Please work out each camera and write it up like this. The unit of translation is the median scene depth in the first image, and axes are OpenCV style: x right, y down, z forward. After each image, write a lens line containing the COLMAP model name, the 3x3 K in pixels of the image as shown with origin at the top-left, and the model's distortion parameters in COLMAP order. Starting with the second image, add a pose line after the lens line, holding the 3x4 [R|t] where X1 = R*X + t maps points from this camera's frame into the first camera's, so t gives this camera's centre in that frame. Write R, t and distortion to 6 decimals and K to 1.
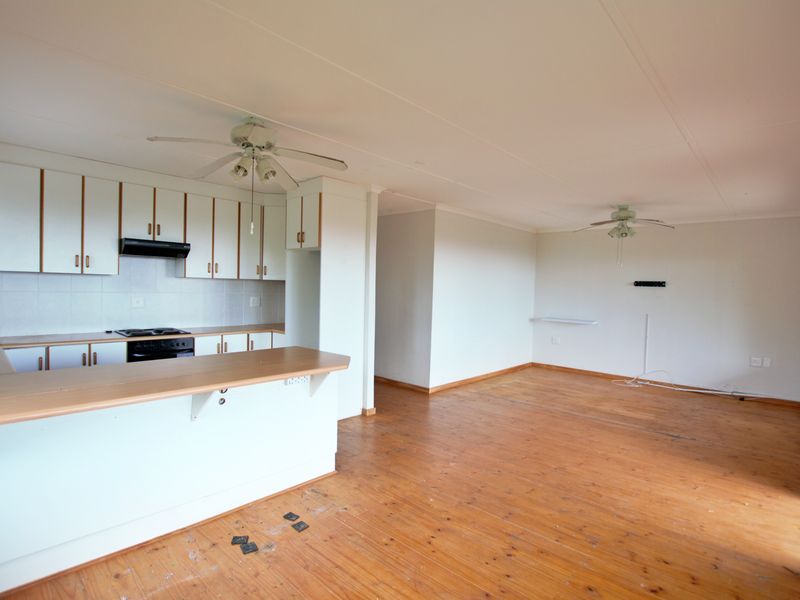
lens RADIAL K [[420.1, 0, 400.0], [0, 420.1, 300.0], [0, 0, 1]] dist [-0.030187, 0.000041]
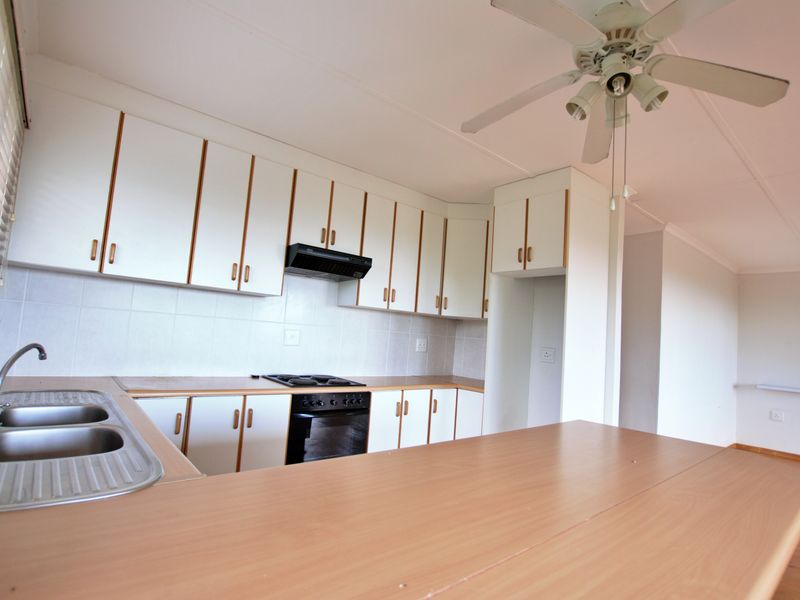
lens RADIAL K [[420.1, 0, 400.0], [0, 420.1, 300.0], [0, 0, 1]] dist [-0.030187, 0.000041]
pose [[0.990812, 0.031312, -0.131569, -0.366402], [-0.047422, 0.991500, -0.121154, 0.021408], [0.126657, 0.126280, 0.983876, 0.309110]]
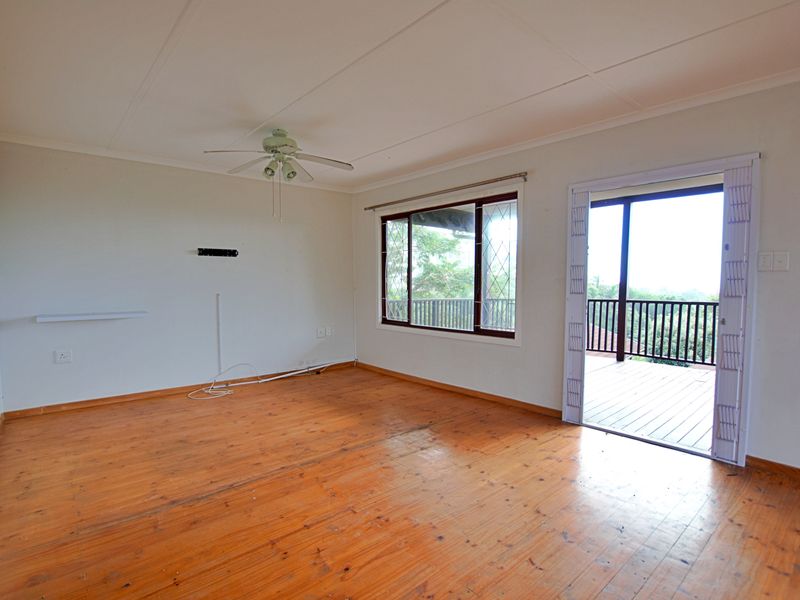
lens RADIAL K [[420.1, 0, 400.0], [0, 420.1, 300.0], [0, 0, 1]] dist [-0.030187, 0.000041]
pose [[0.112104, -0.069856, 0.991238, -0.160172], [0.038671, 0.997077, 0.065895, 0.015175], [-0.992944, 0.030945, 0.114478, 0.924237]]
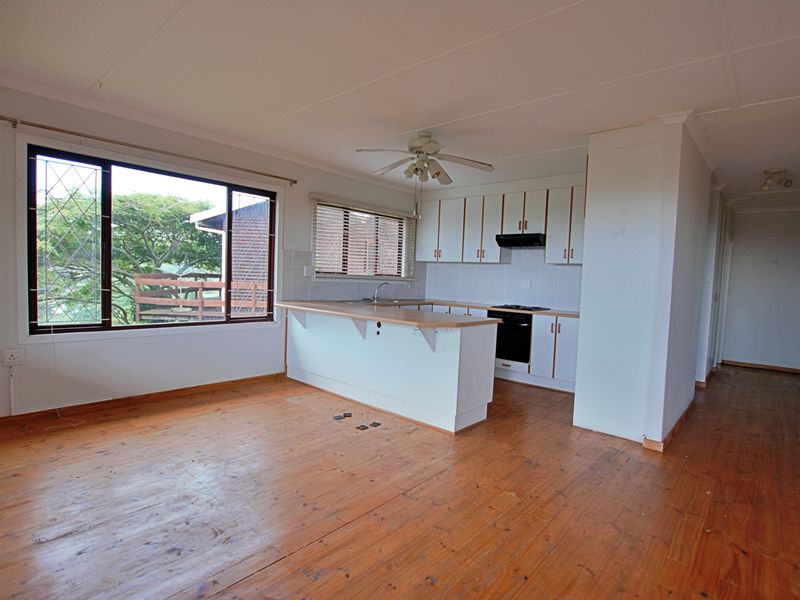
lens RADIAL K [[420.1, 0, 400.0], [0, 420.1, 300.0], [0, 0, 1]] dist [-0.030187, 0.000041]
pose [[0.026024, 0.036083, -0.999010, 0.659766], [-0.069317, 0.997008, 0.034205, 0.036142], [0.997255, 0.068358, 0.028447, 0.607282]]
